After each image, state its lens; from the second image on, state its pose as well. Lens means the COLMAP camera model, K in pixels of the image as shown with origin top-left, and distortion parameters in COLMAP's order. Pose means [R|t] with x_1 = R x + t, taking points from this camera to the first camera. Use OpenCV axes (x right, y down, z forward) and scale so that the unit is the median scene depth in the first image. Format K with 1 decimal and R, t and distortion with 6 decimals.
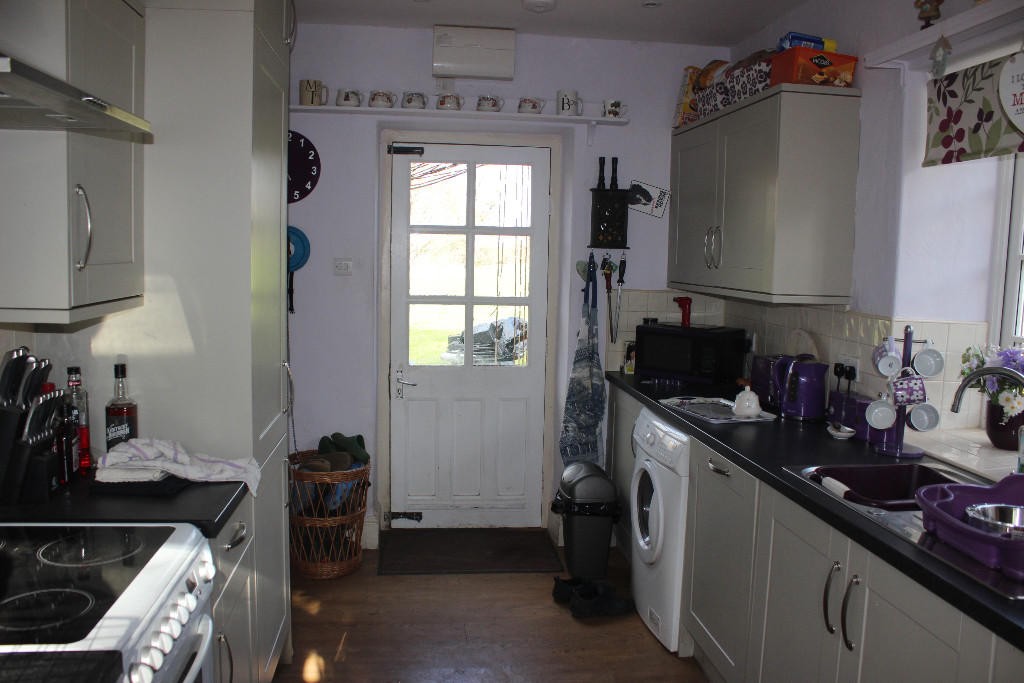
lens RADIAL K [[858.3, 0, 510.8], [0, 858.3, 341.7], [0, 0, 1]] dist [0.000832, 0.007012]
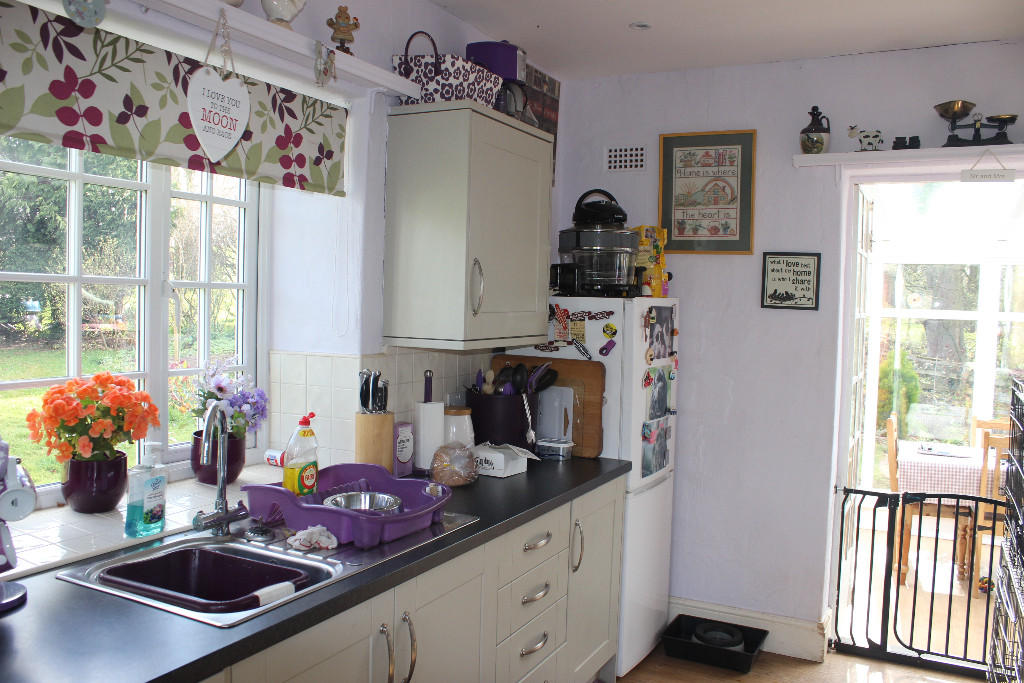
lens RADIAL K [[858.3, 0, 511.7], [0, 858.3, 342.5], [0, 0, 1]] dist [0.000832, 0.007012]
pose [[-0.820293, -0.061414, 0.568637, -0.225503], [0.030211, 0.988178, 0.150307, -0.172834], [-0.571145, 0.140475, -0.808740, 1.635642]]
